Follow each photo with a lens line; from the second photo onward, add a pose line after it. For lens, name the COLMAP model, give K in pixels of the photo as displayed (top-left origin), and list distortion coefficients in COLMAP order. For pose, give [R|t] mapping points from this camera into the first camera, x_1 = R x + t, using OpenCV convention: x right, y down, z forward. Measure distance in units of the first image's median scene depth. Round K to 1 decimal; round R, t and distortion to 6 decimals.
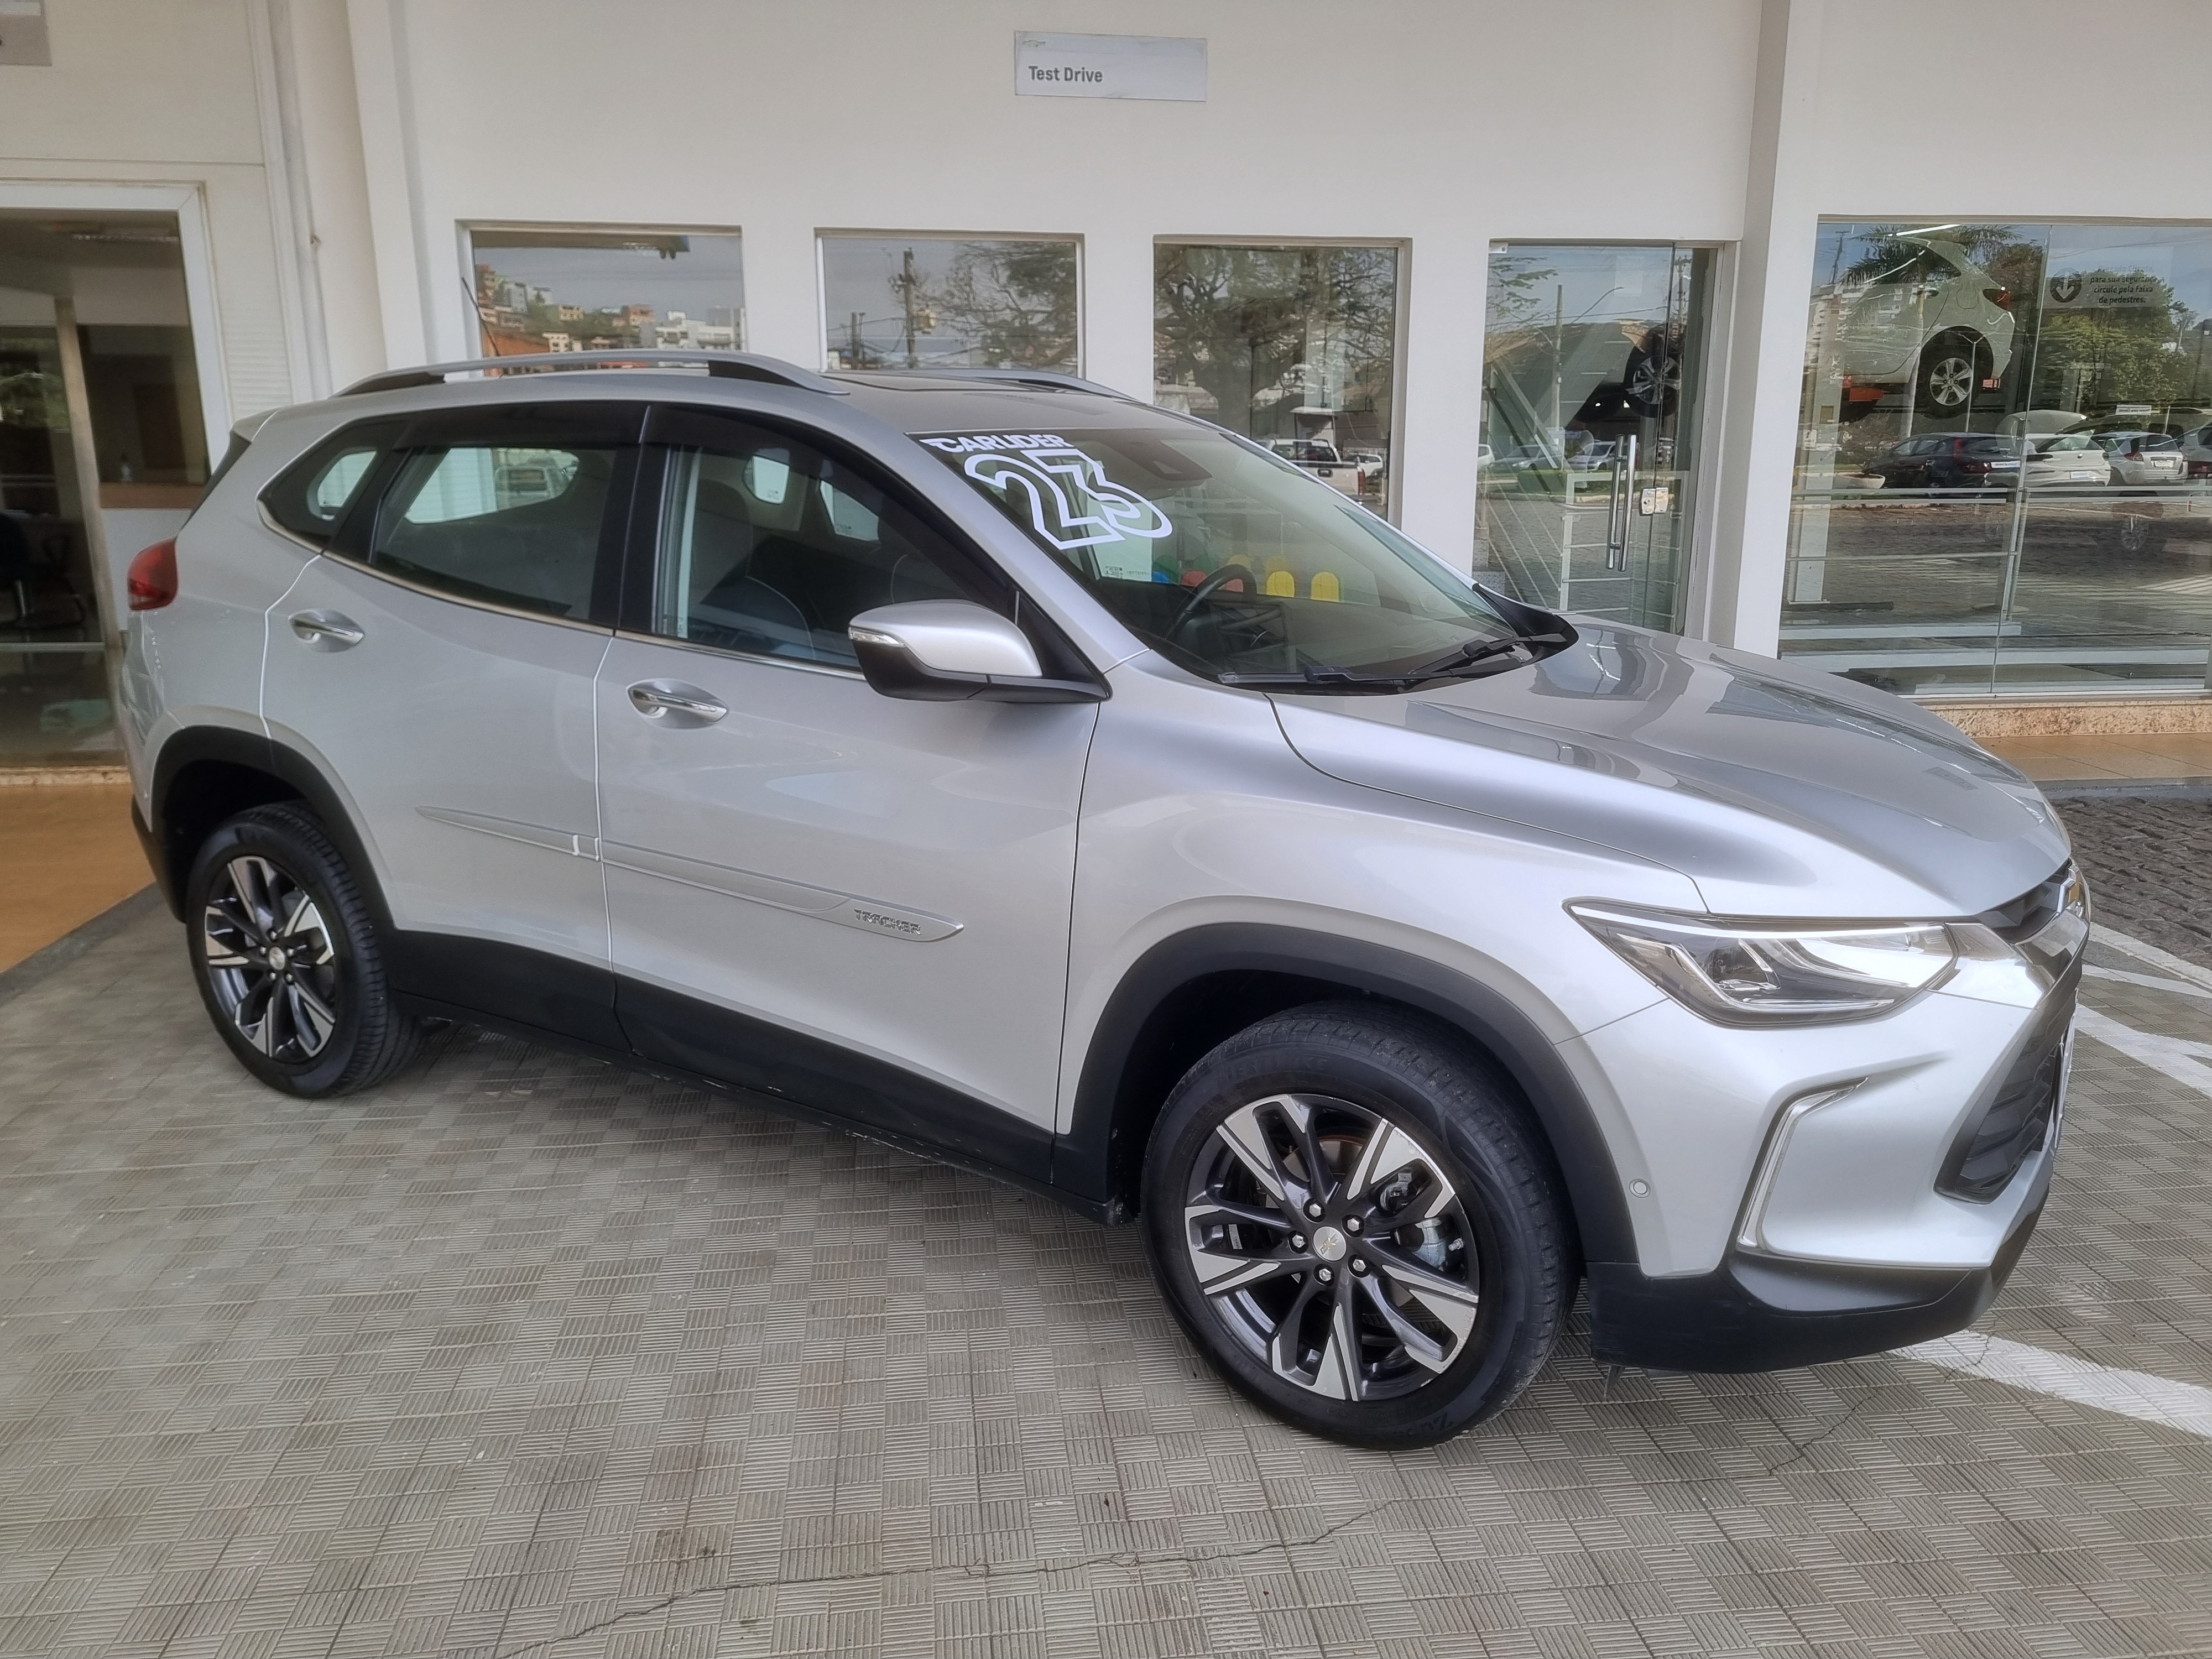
lens RADIAL K [[1694.9, 0, 1106.0], [0, 1694.9, 829.5], [0, 0, 1]] dist [-0.004464, 0.000492]
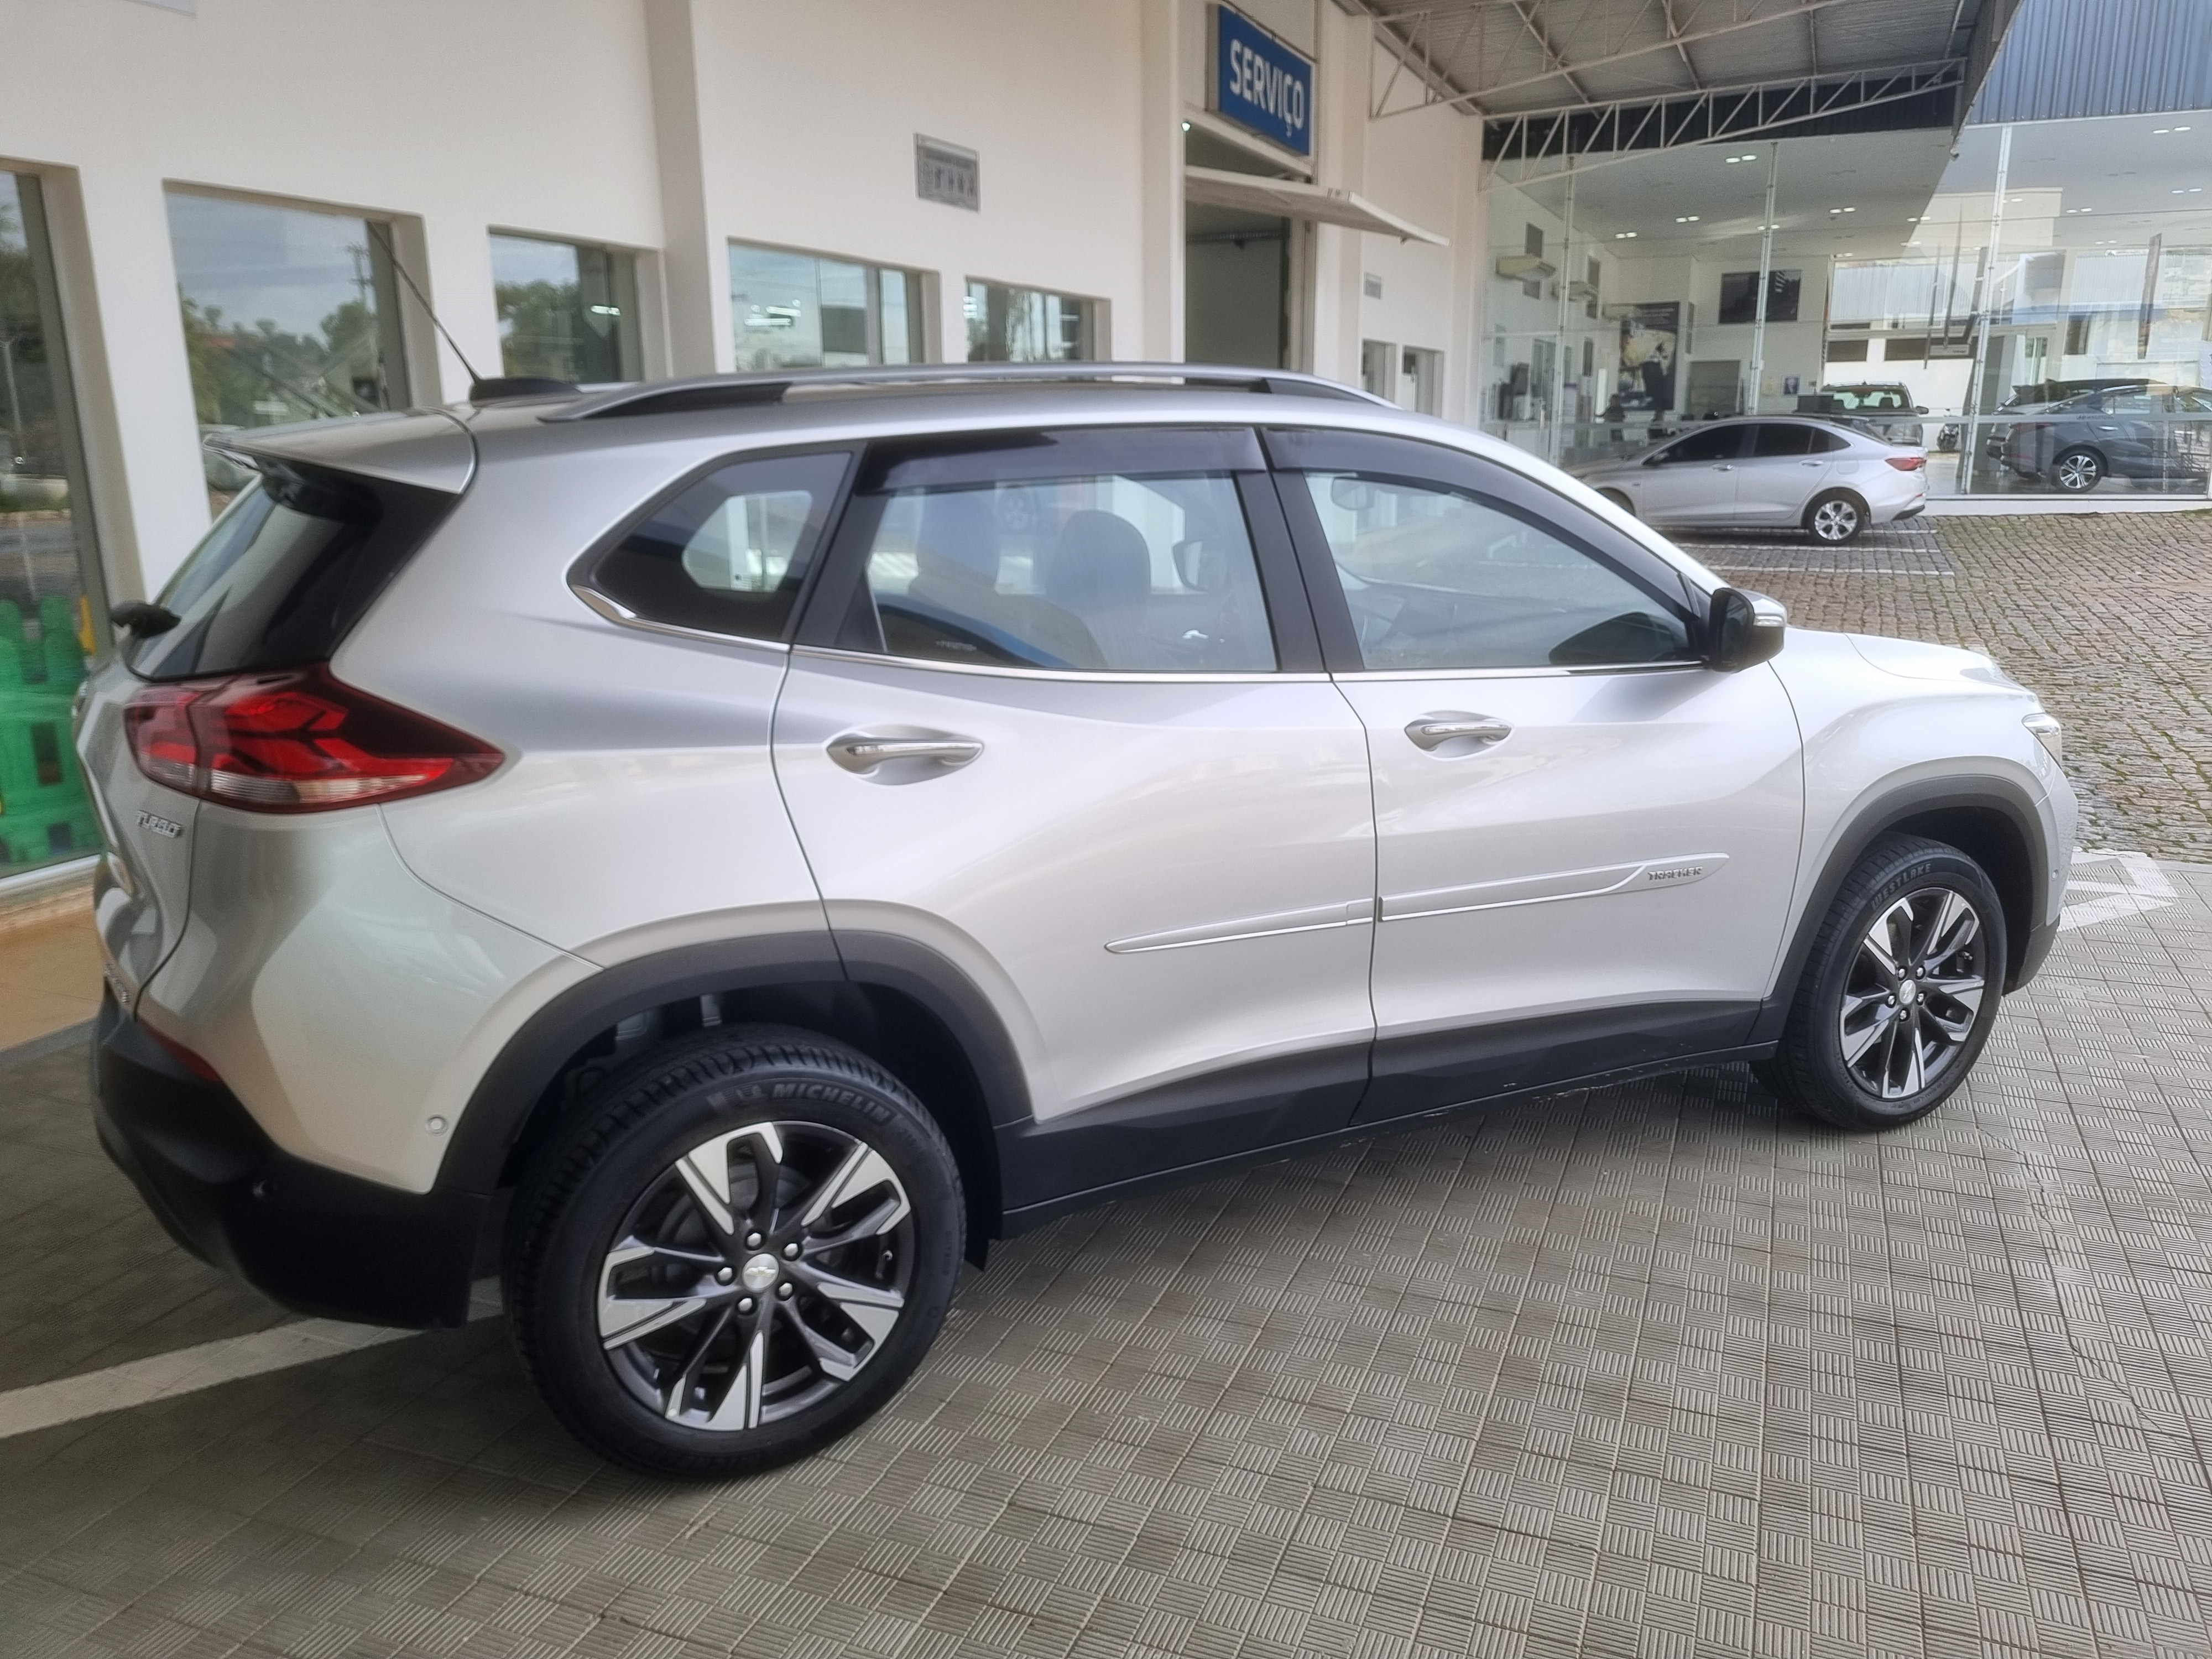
lens RADIAL K [[1694.9, 0, 1106.0], [0, 1694.9, 829.5], [0, 0, 1]] dist [-0.004464, 0.000492]
pose [[0.502321, -0.211080, 0.838522, -1.022298], [0.213139, 0.970050, 0.116507, -0.153133], [-0.838000, 0.120198, 0.532266, 0.556252]]
